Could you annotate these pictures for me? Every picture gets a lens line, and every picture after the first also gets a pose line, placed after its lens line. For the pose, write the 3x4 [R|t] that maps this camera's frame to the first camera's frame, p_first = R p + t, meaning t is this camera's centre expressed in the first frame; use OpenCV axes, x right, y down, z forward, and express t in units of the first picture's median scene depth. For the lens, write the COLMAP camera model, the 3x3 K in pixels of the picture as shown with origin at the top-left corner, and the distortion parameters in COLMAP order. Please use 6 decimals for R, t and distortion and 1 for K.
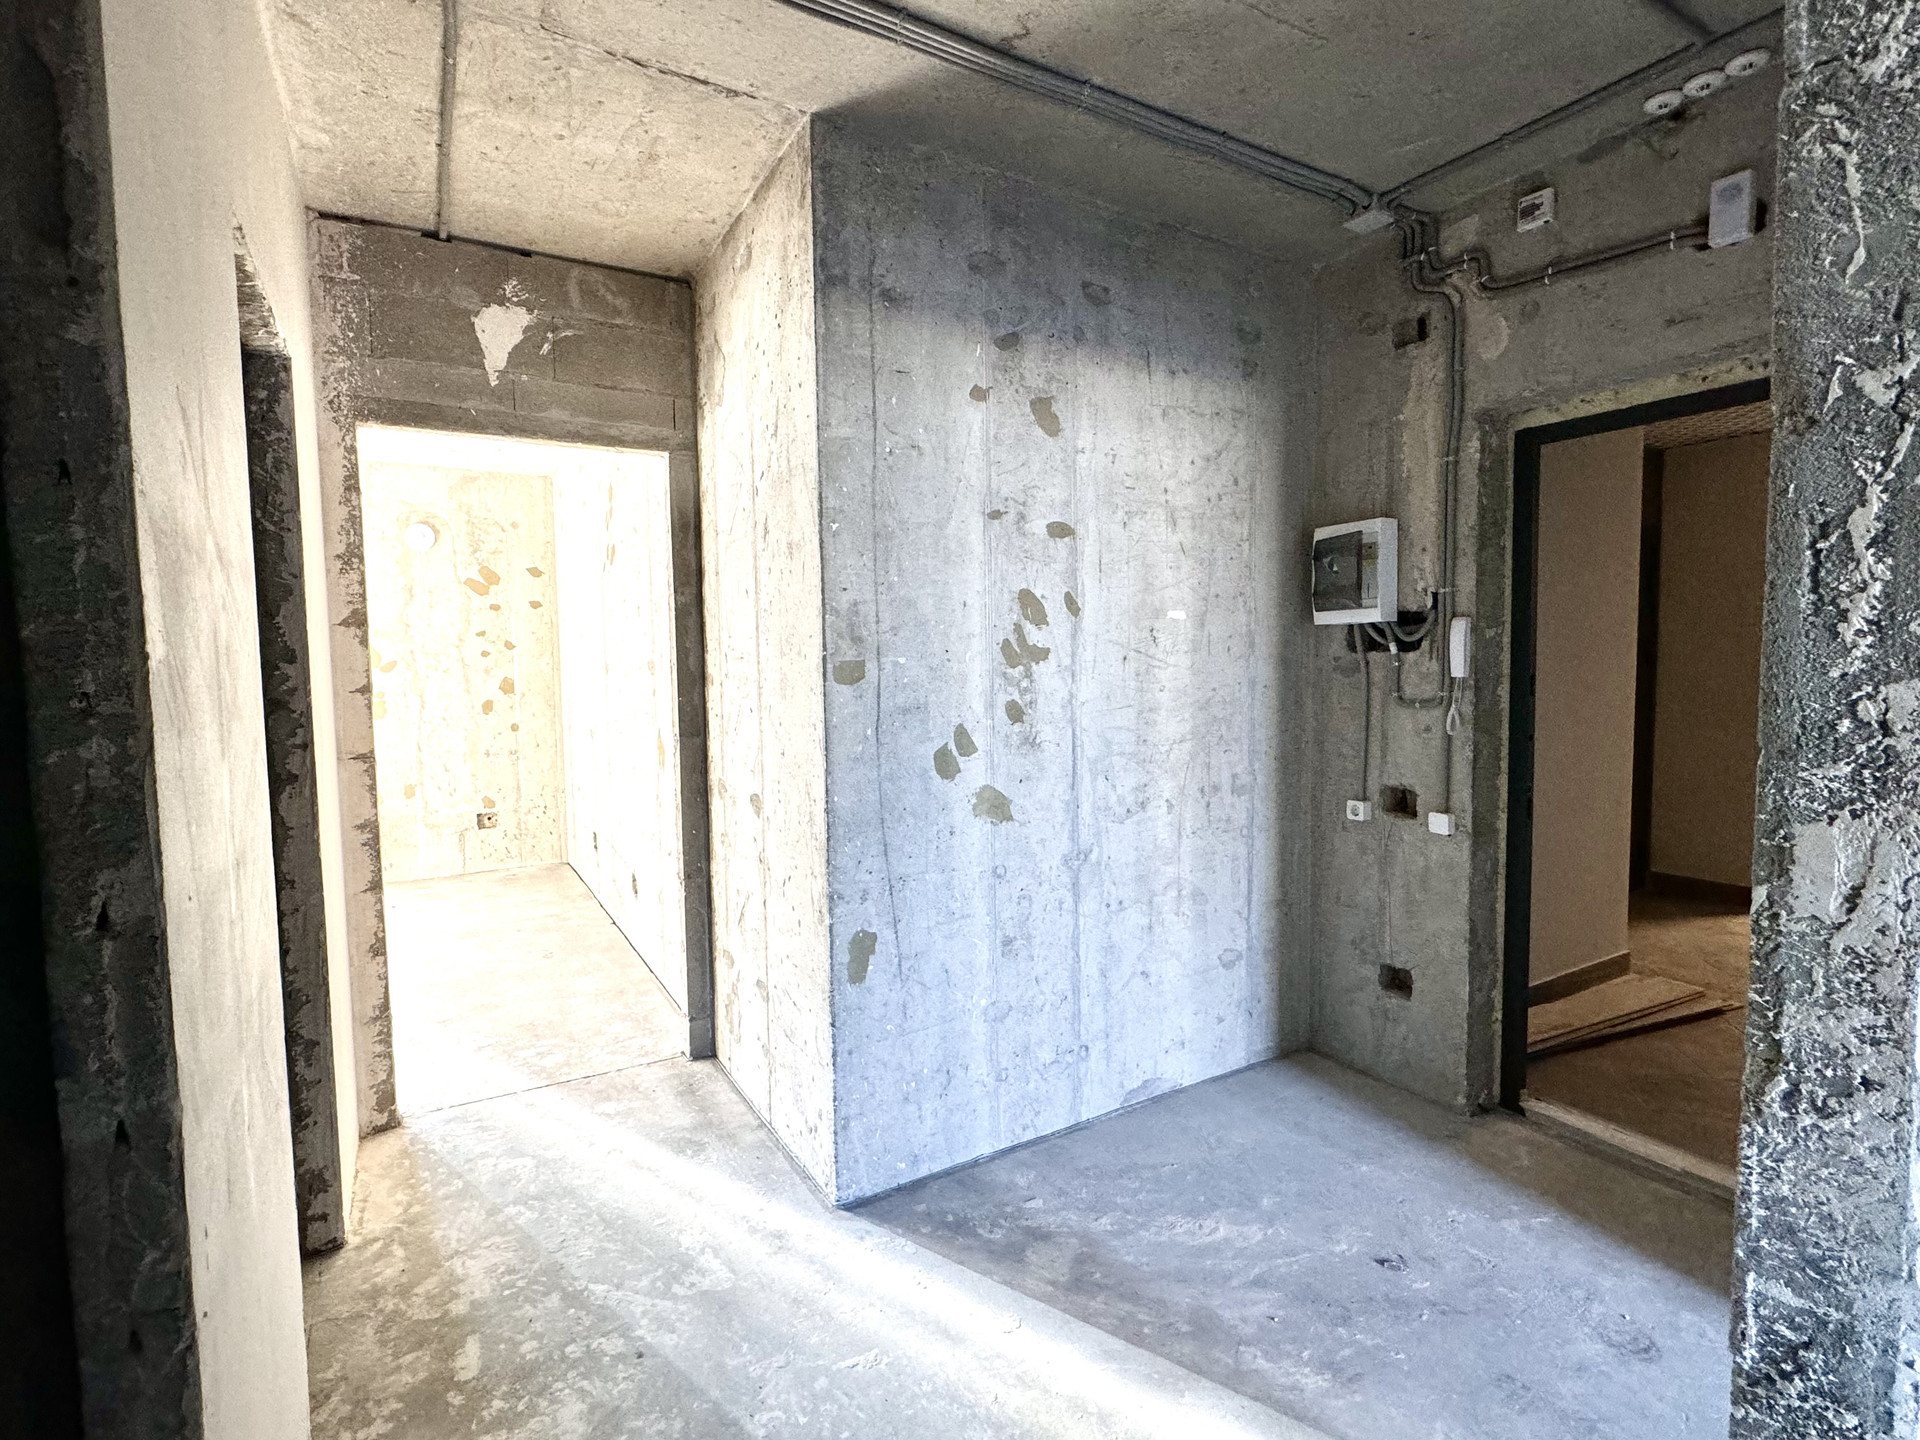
lens RADIAL K [[905.8, 0, 961.2], [0, 905.8, 718.1], [0, 0, 1]] dist [-0.001124, -0.000476]
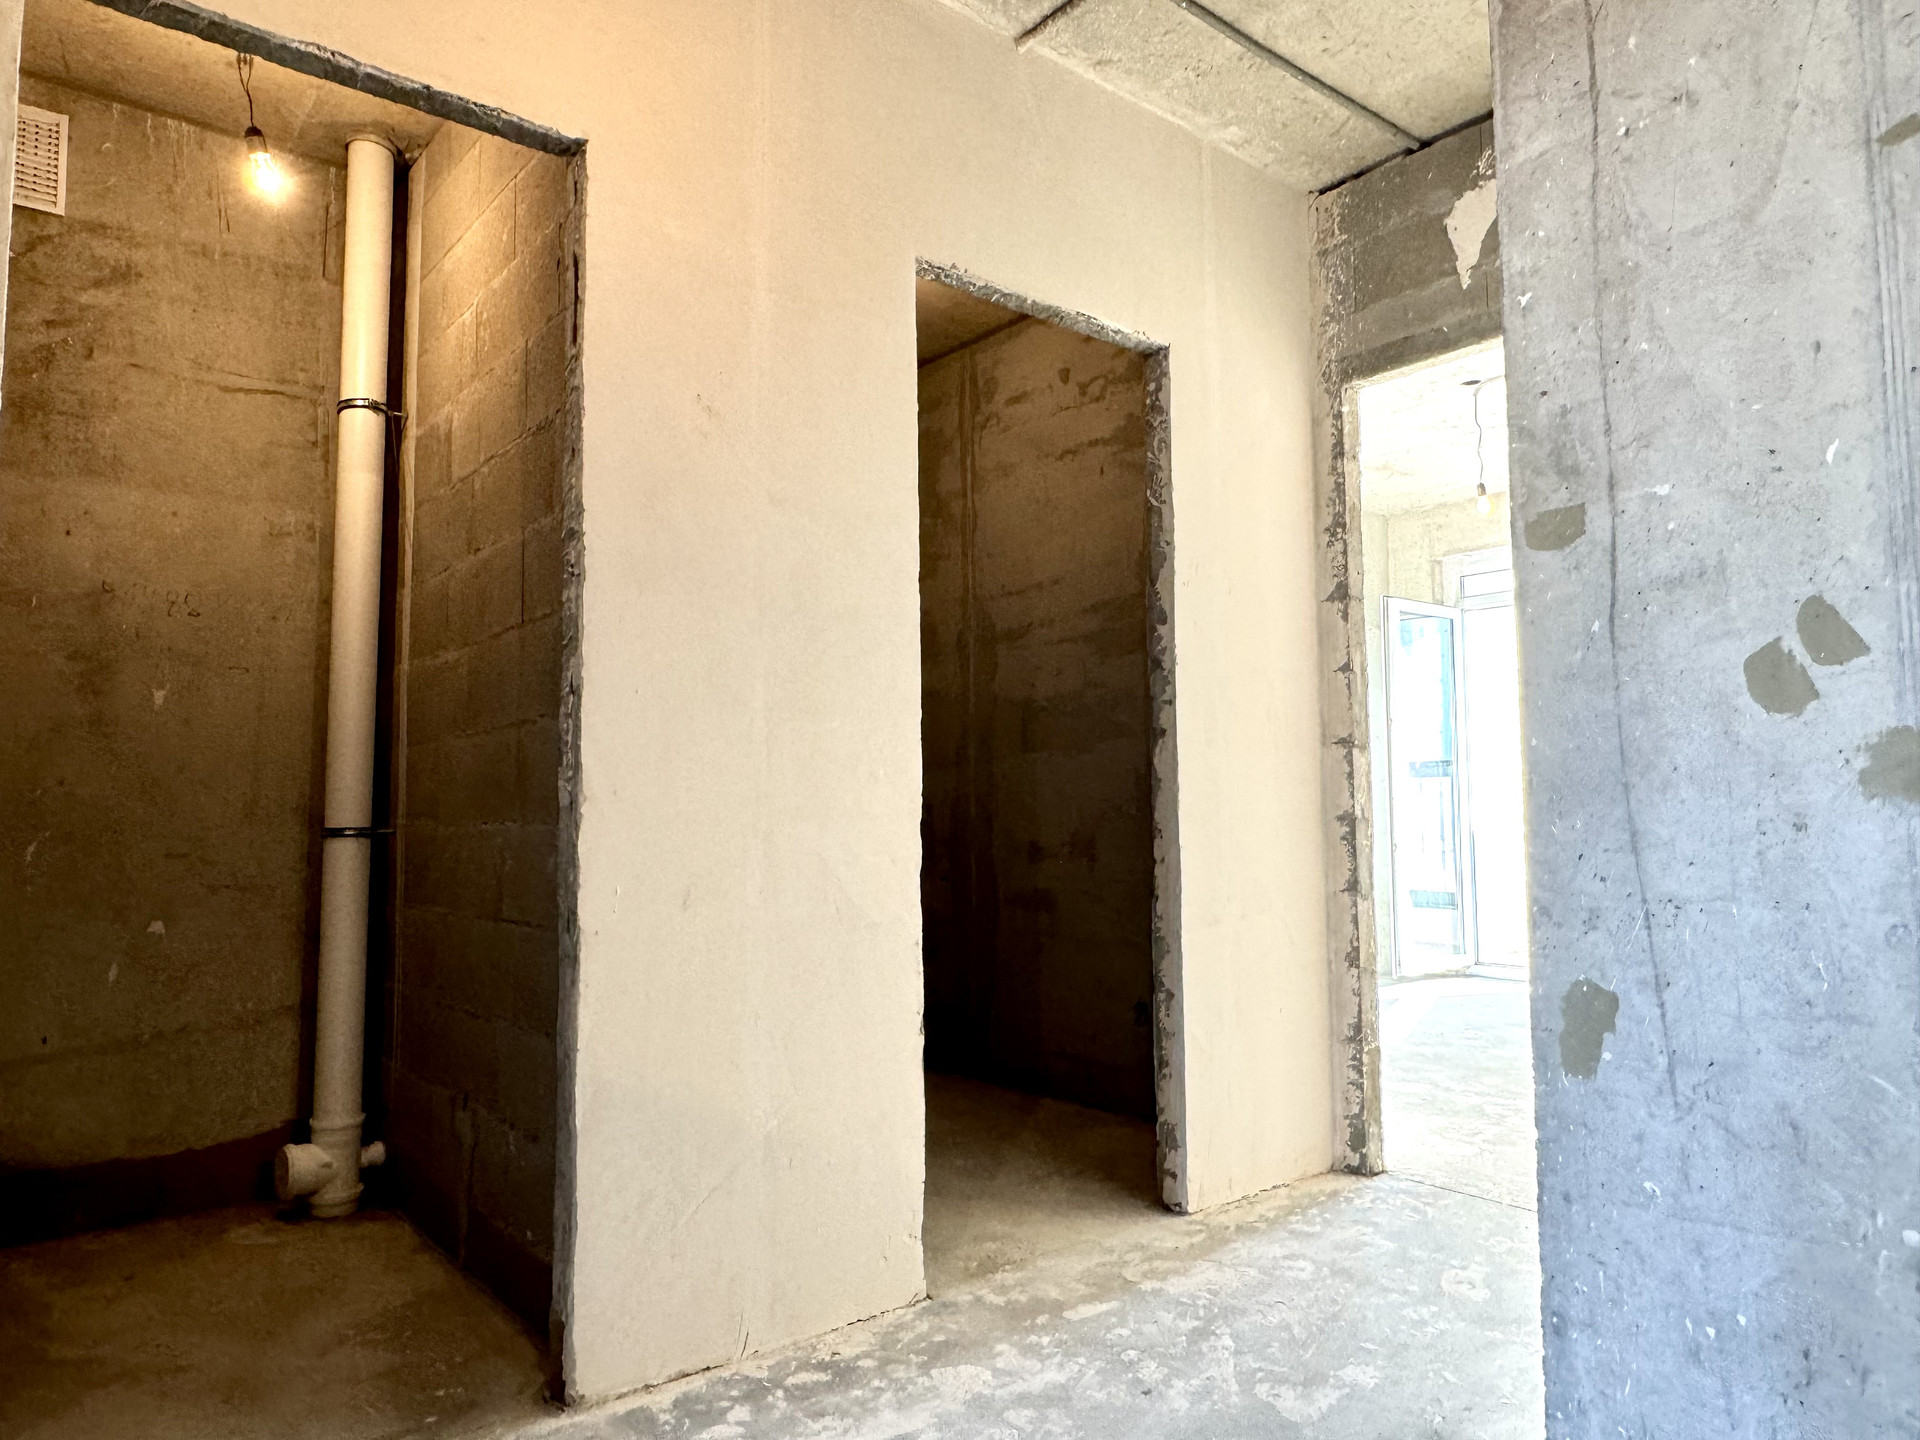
lens RADIAL K [[1250.2, 0, 962.1], [0, 1250.2, 714.4], [0, 0, 1]] dist [-0.004593, 0.002193]
pose [[0.154585, -0.062884, -0.985976, 0.557782], [-0.057654, 0.995697, -0.072543, 0.137893], [0.986296, 0.068060, 0.150295, 0.457899]]
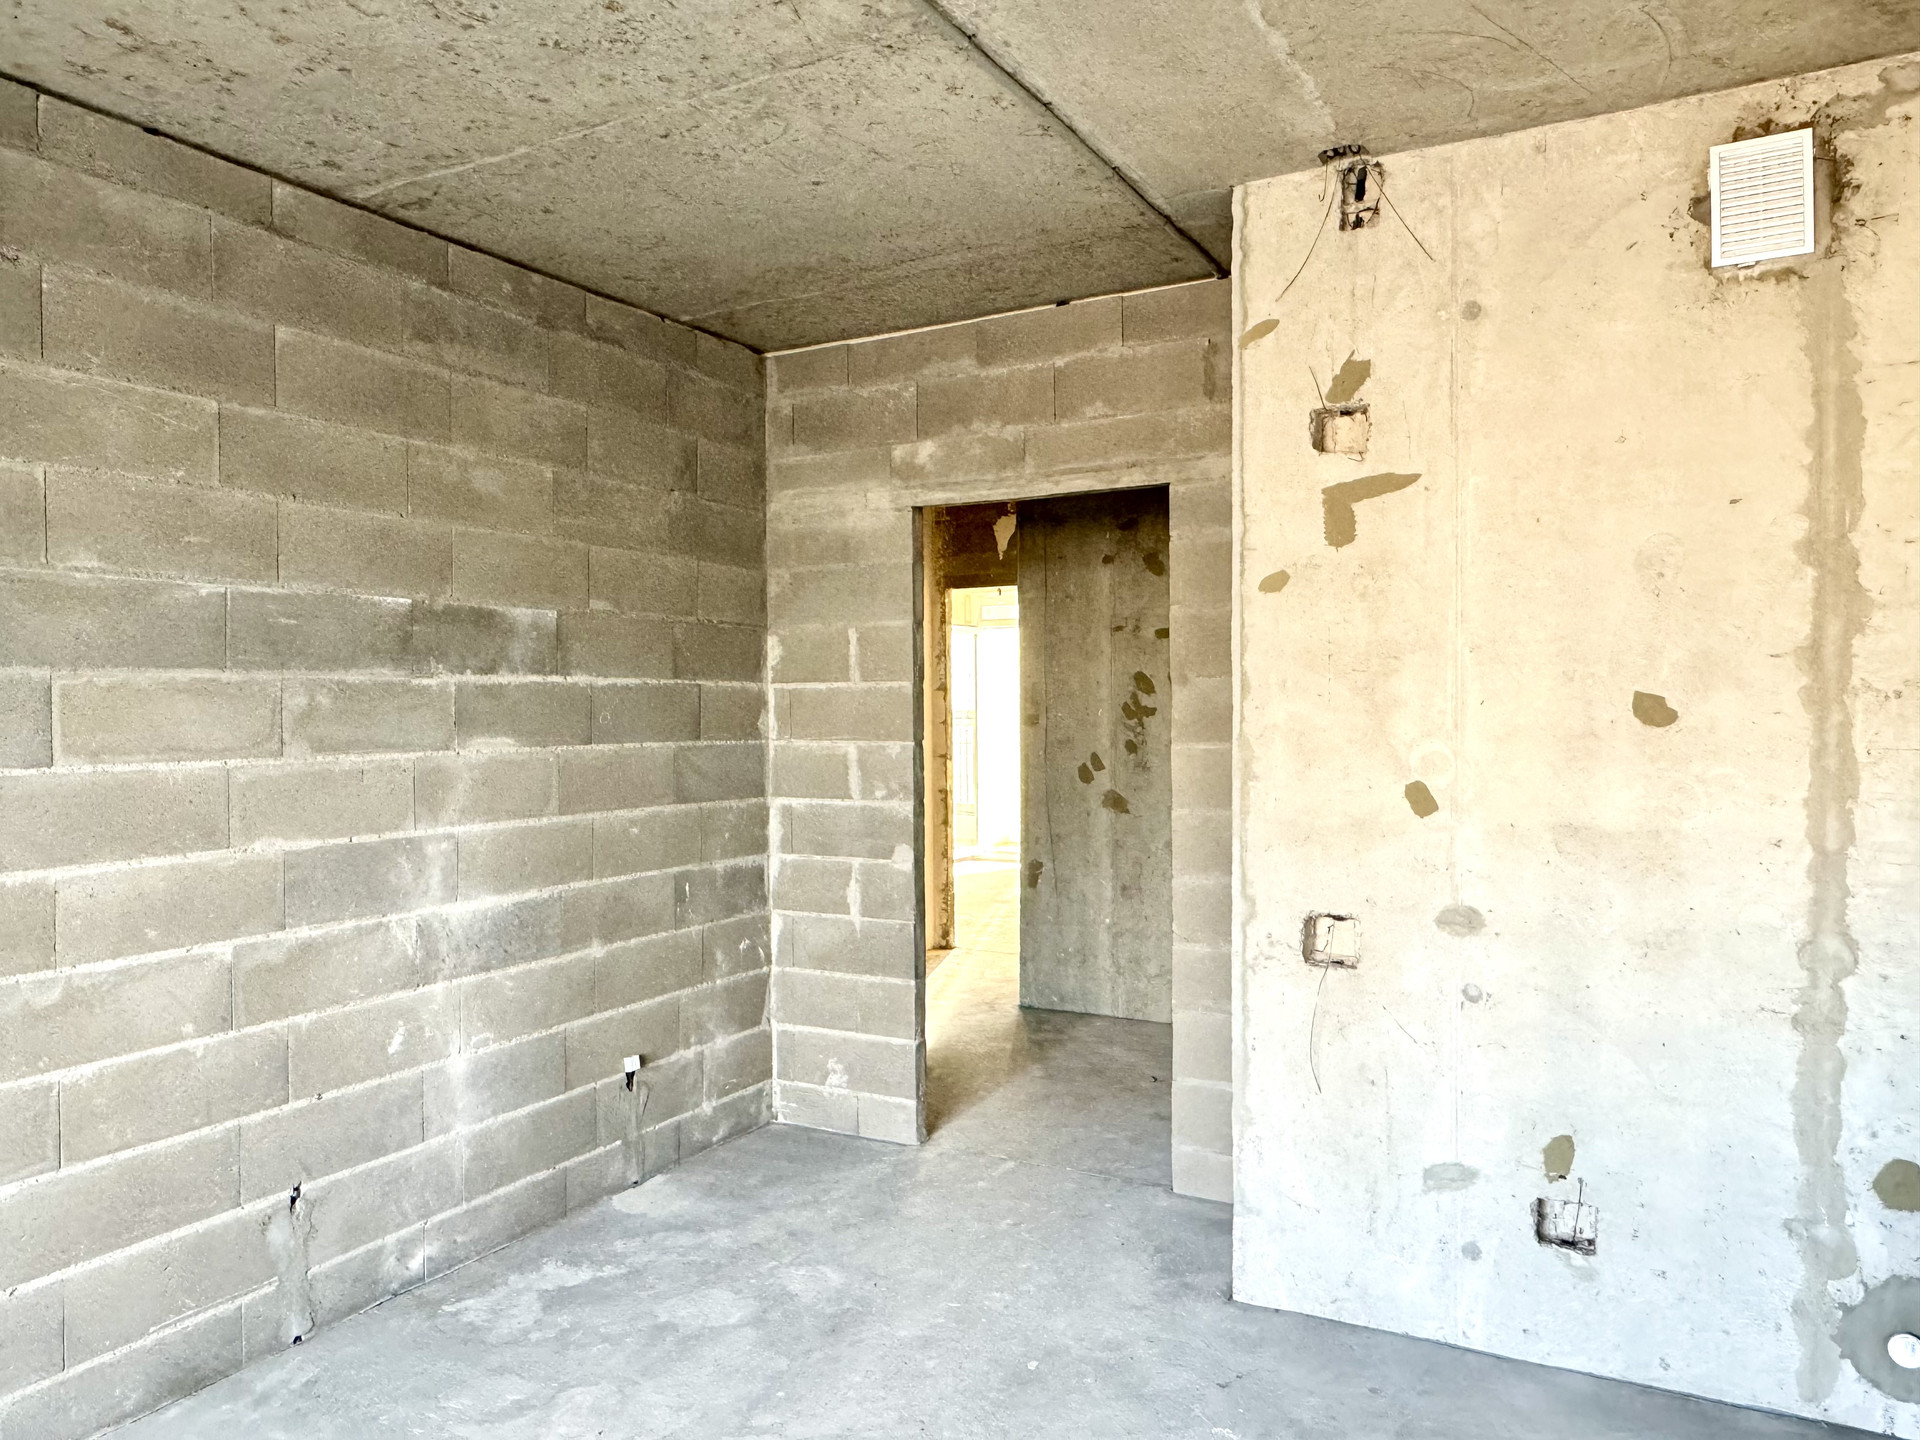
lens RADIAL K [[1336.3, 0, 956.6], [0, 1336.3, 722.3], [0, 0, 1]] dist [-0.001498, -0.001333]
pose [[0.512178, 0.026954, -0.858456, 1.997121], [-0.052952, 0.998597, -0.000239, -0.034322], [0.857245, 0.045580, 0.512887, -0.514747]]
